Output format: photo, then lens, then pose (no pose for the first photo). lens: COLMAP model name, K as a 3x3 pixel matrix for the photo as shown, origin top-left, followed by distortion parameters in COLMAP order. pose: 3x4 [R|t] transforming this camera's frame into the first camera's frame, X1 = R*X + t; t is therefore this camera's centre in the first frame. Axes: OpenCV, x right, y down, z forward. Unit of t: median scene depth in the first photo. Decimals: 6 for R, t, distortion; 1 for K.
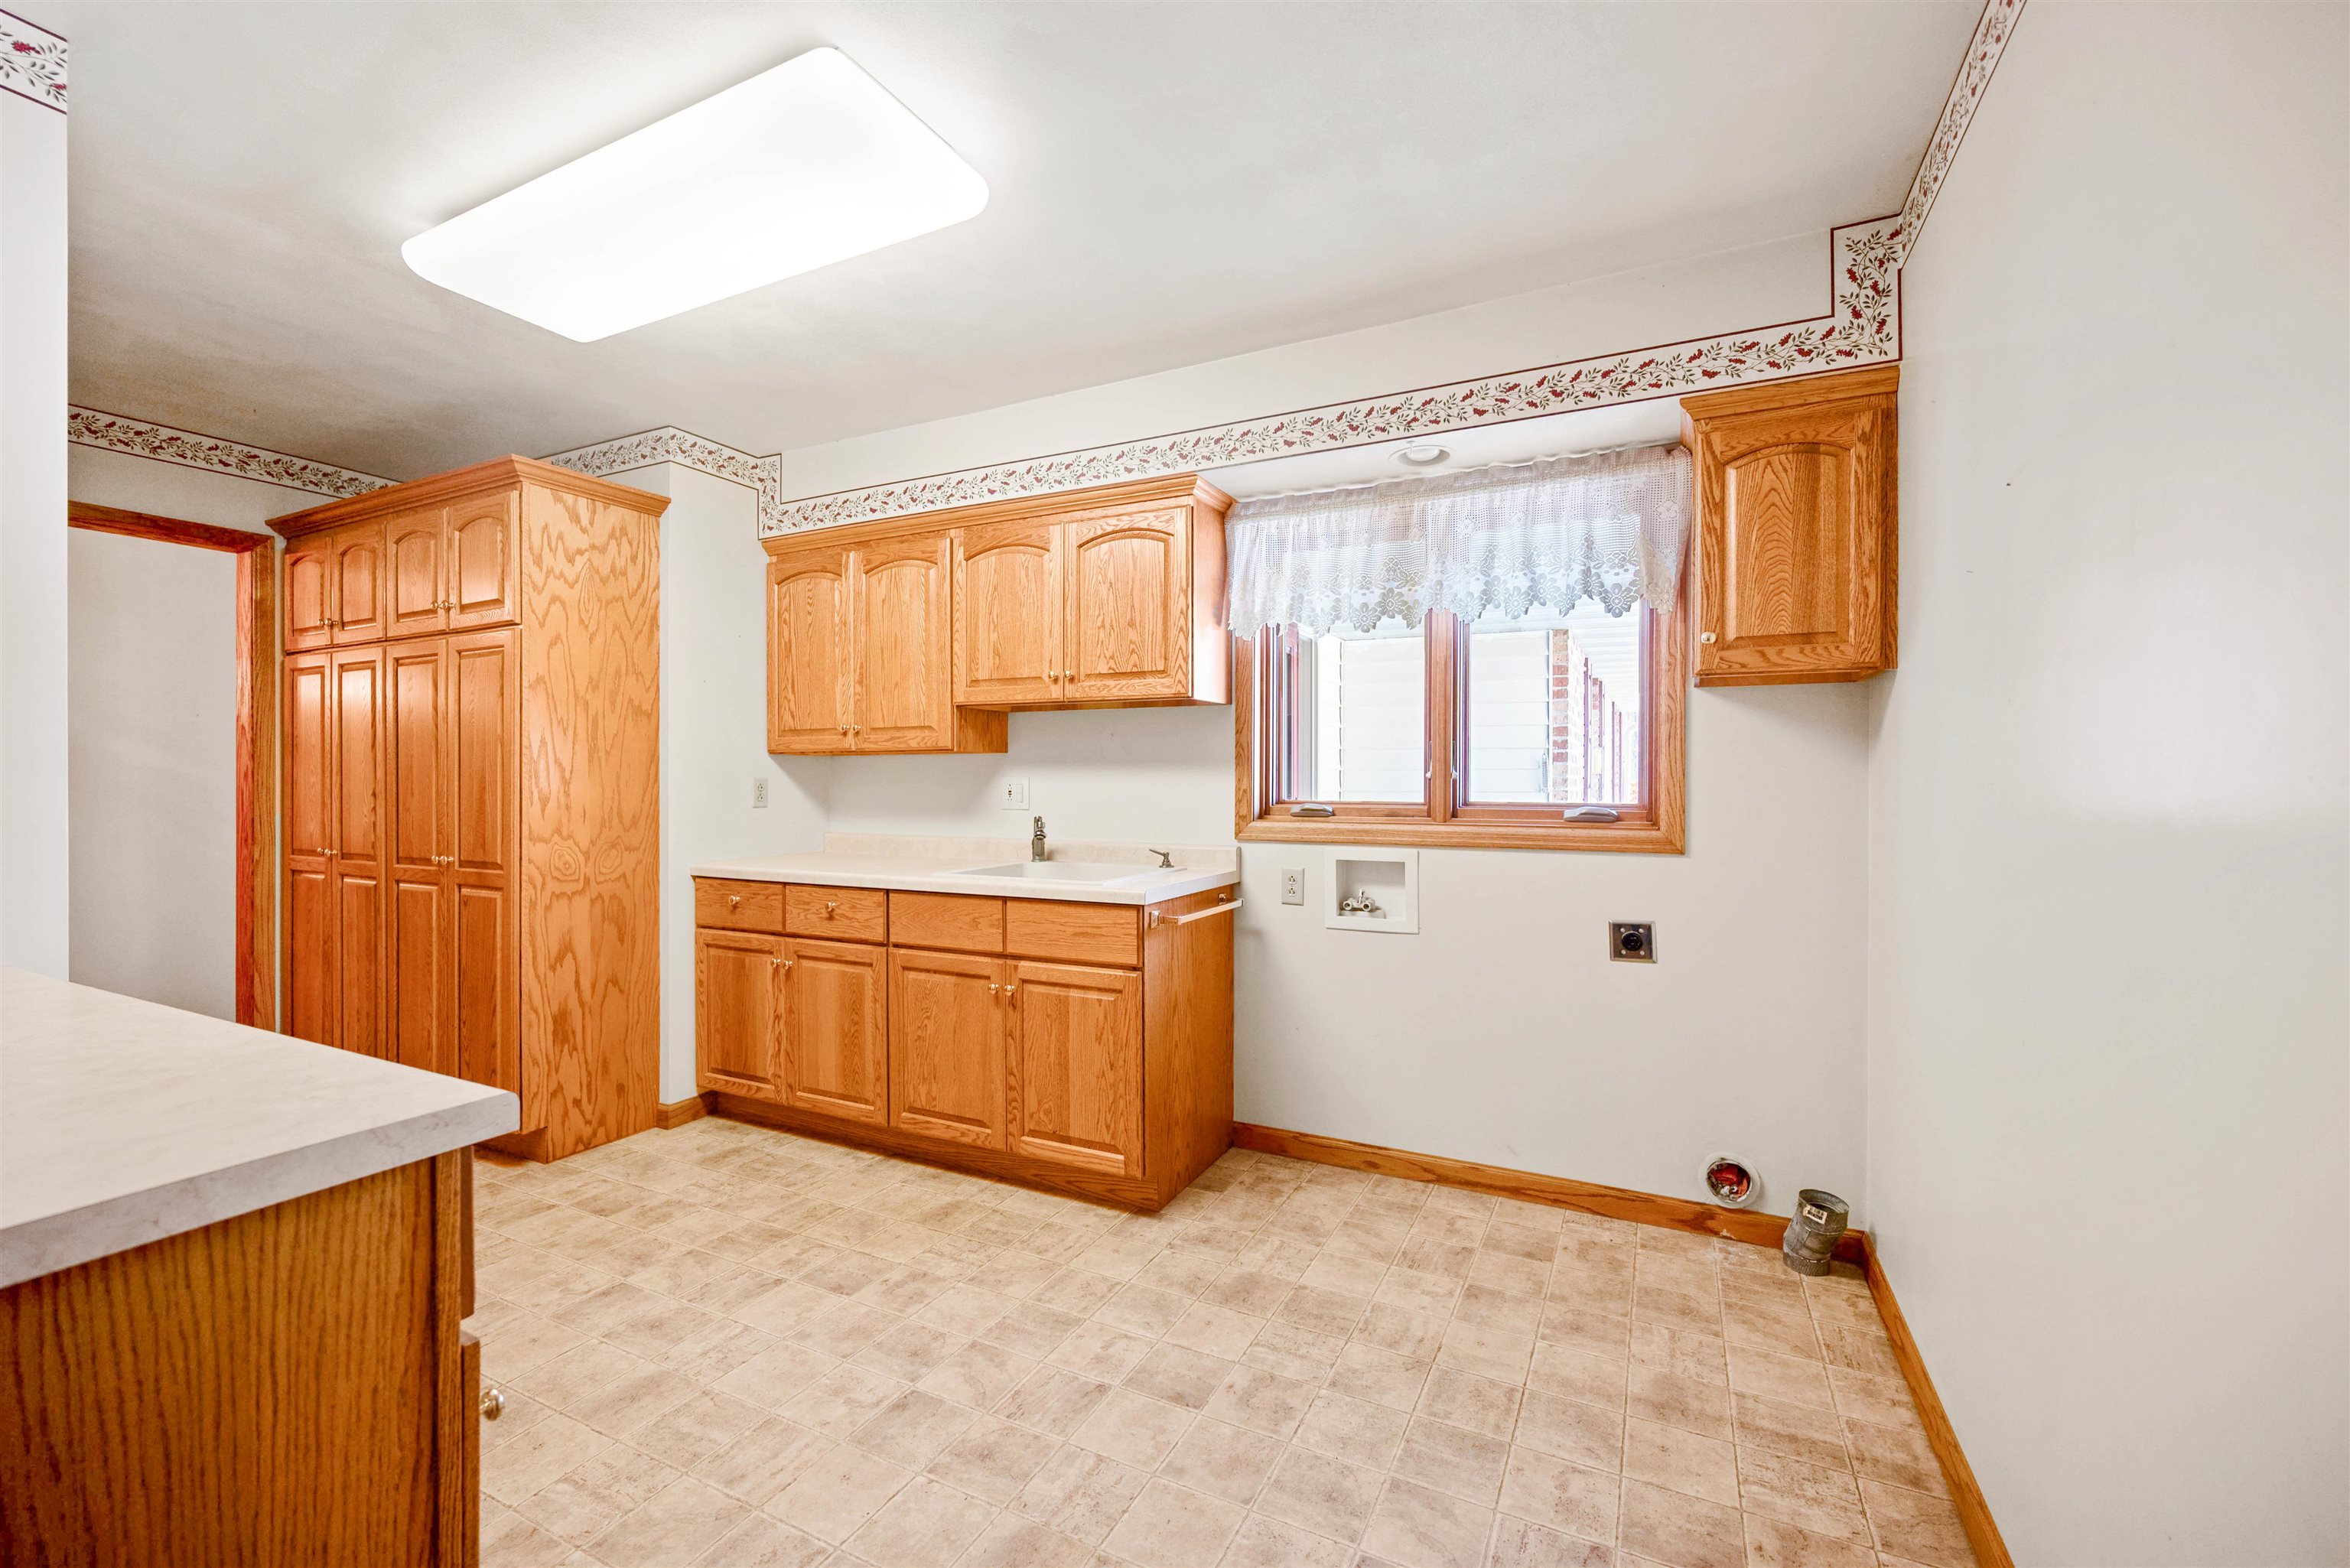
lens RADIAL K [[984.8, 0, 1175.0], [0, 984.8, 784.0], [0, 0, 1]] dist [0.000821, 0.000005]
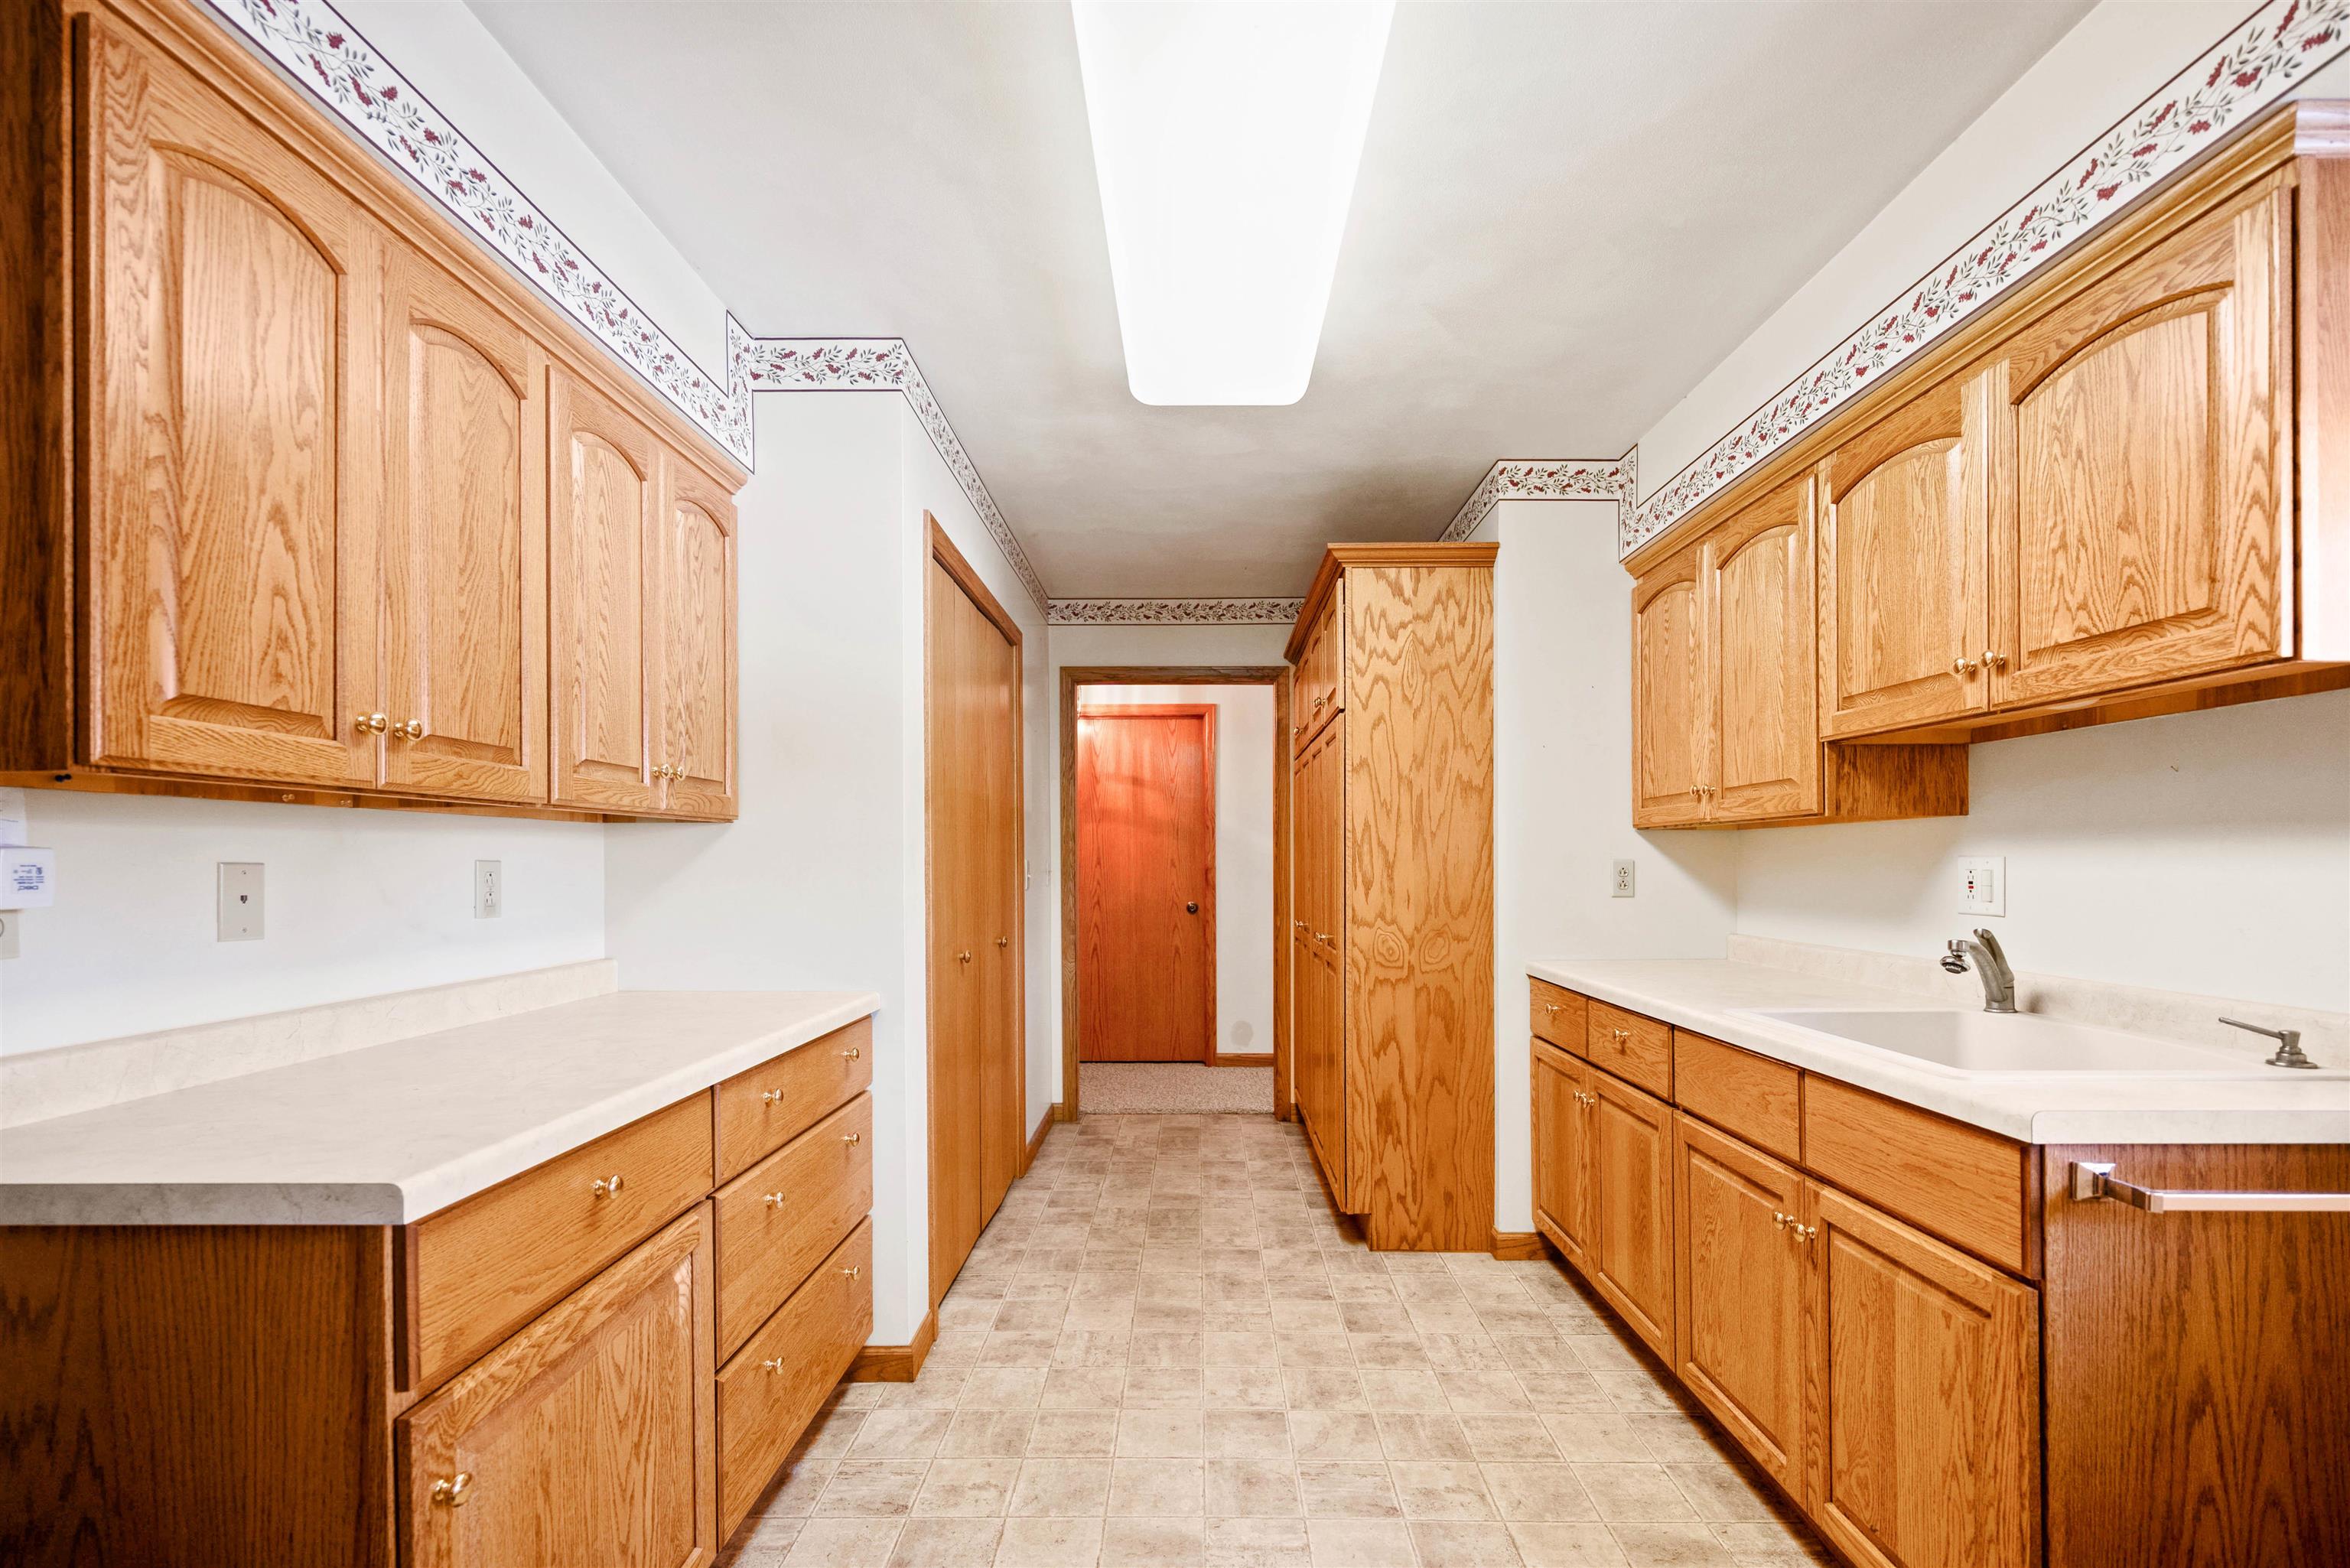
lens RADIAL K [[993.2, 0, 1180.0], [0, 993.2, 865.1], [0, 0, 1]] dist [0.000581, -0.000262]
pose [[0.439433, 0.001167, -0.898275, 0.167857], [-0.001181, 0.999999, 0.000721, -0.002592], [0.898275, 0.000744, 0.439434, 0.376925]]
